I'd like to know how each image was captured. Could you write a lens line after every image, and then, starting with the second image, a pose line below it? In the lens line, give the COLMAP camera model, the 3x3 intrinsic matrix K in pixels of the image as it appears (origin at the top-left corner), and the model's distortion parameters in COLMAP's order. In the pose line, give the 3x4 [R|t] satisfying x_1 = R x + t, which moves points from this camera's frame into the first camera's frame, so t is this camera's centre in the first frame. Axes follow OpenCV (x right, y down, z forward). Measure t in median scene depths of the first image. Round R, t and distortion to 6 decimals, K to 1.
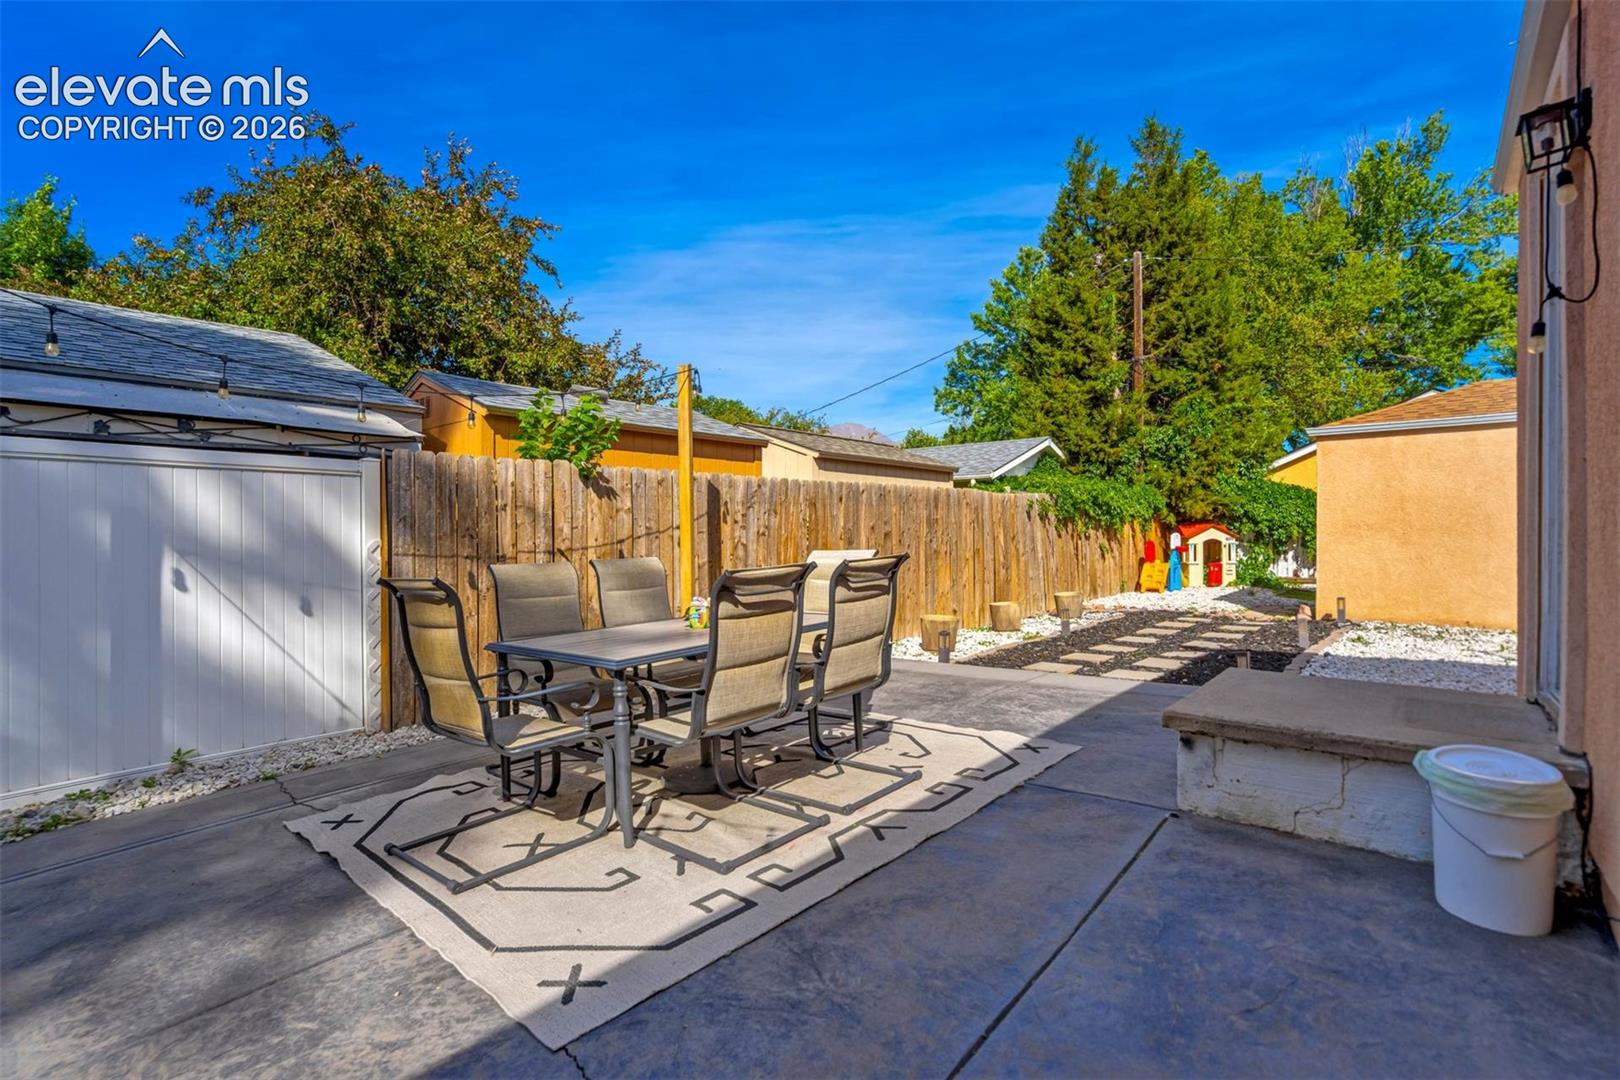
lens RADIAL K [[793.5, 0, 810.0], [0, 793.5, 540.0], [0, 0, 1]] dist [-0.001718, -0.000219]
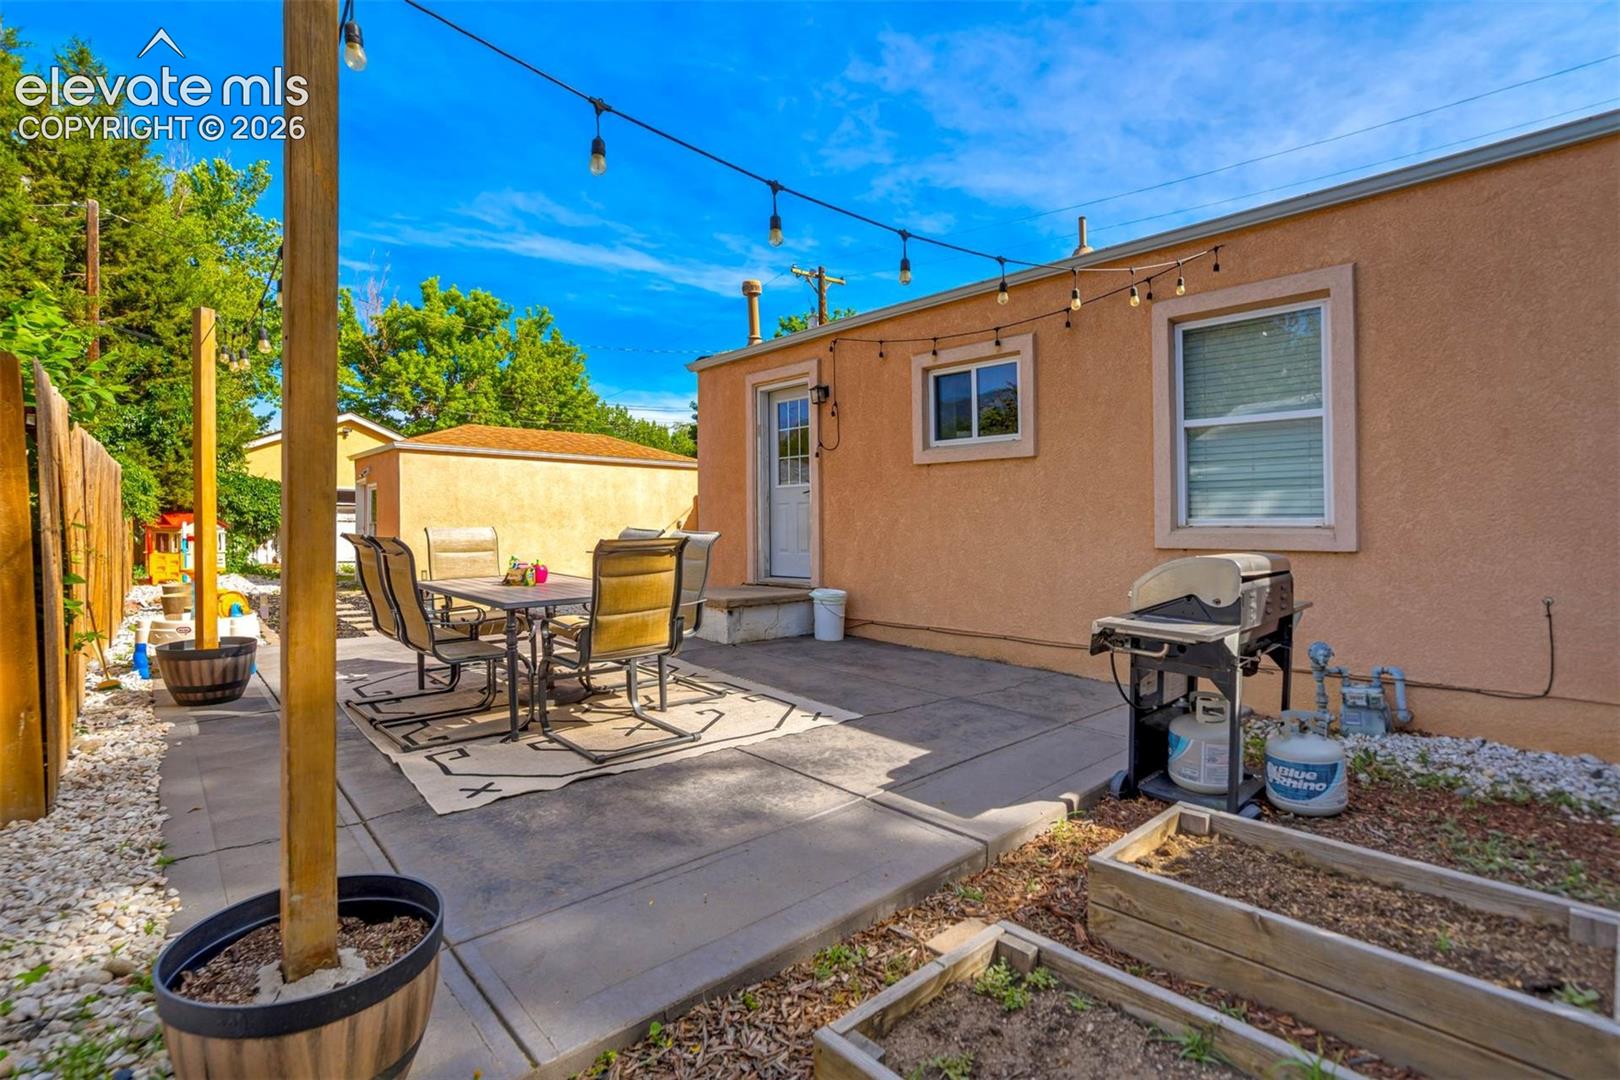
lens RADIAL K [[793.5, 0, 810.0], [0, 793.5, 540.0], [0, 0, 1]] dist [-0.001718, -0.000219]
pose [[0.120409, -0.008627, 0.992687, -0.395841], [0.005495, 0.999953, 0.008023, 0.009295], [-0.992709, 0.004489, 0.120451, 0.121477]]
